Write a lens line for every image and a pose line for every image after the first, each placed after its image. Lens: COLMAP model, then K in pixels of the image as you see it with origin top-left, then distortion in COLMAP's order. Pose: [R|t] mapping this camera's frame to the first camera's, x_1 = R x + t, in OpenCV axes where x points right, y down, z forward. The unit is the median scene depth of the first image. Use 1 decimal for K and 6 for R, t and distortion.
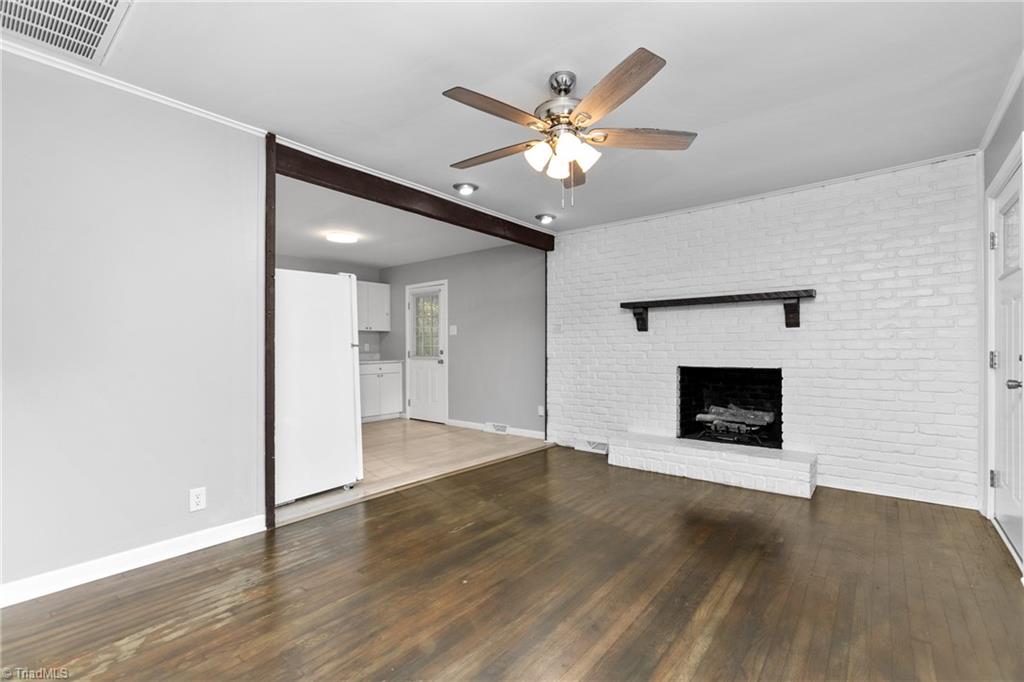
lens RADIAL K [[460.9, 0, 511.3], [0, 460.9, 353.0], [0, 0, 1]] dist [-0.002780, 0.000867]
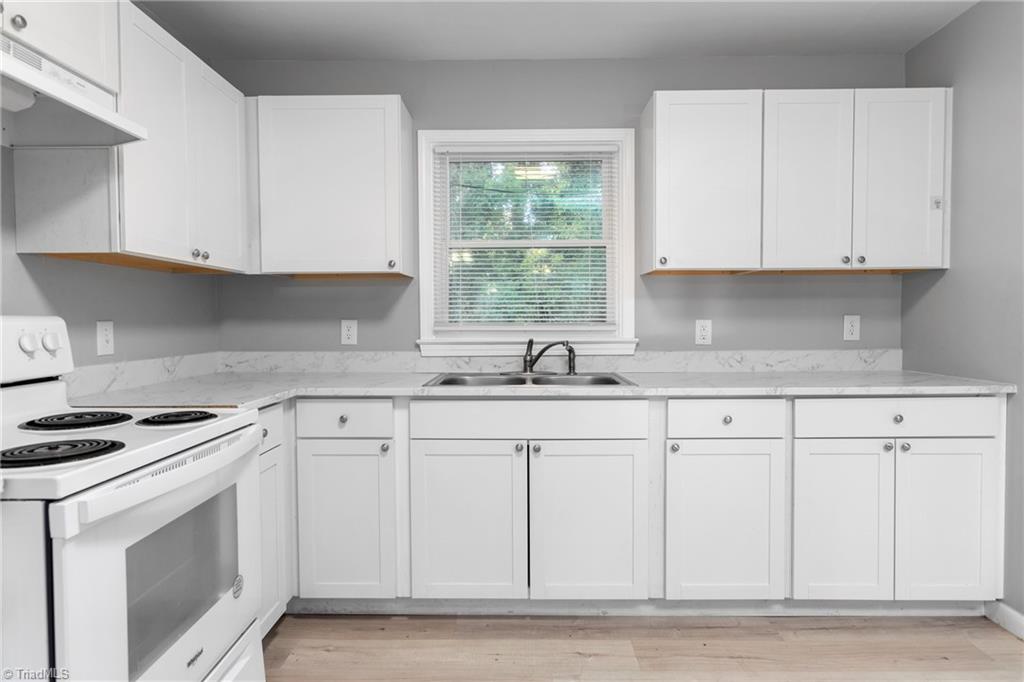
lens RADIAL K [[571.8, 0, 512.0], [0, 571.8, 341.0], [0, 0, 1]] dist [-0.010790, 0.000984]
pose [[0.620608, 0.028244, -0.783612, -0.294803], [-0.005198, 0.999477, 0.031908, -0.026886], [0.784104, -0.015729, 0.620430, 1.093604]]
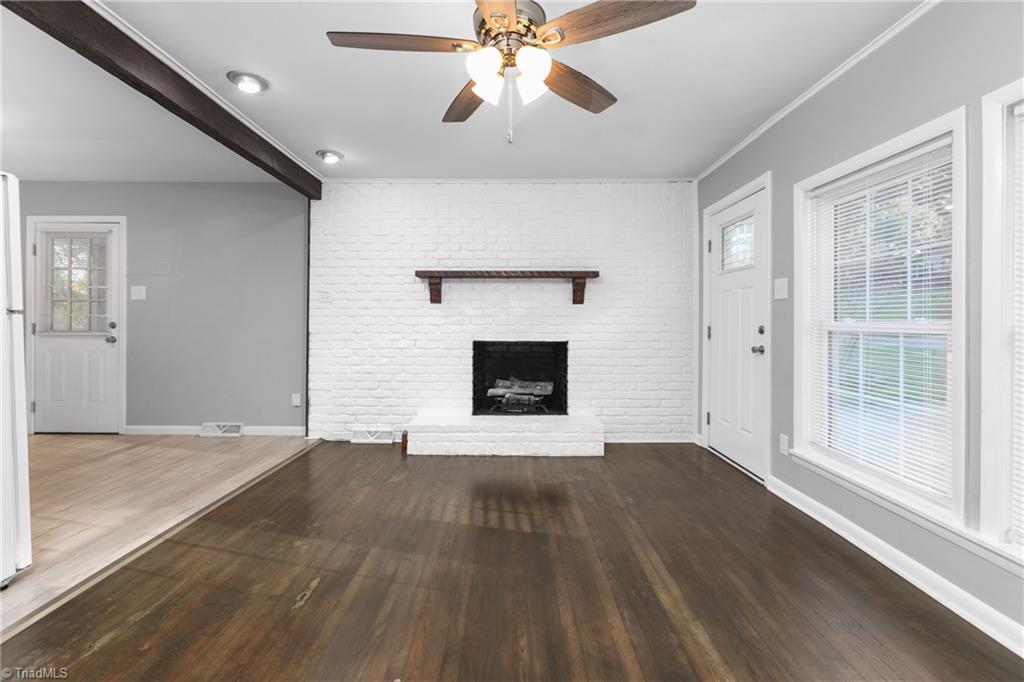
lens RADIAL K [[465.2, 0, 510.3], [0, 465.2, 326.2], [0, 0, 1]] dist [-0.029815, 0.017524]
pose [[0.774510, 0.002663, 0.632555, -0.205621], [-0.001598, 0.999996, -0.002253, 0.000159], [-0.632559, 0.000734, 0.774512, 0.212150]]
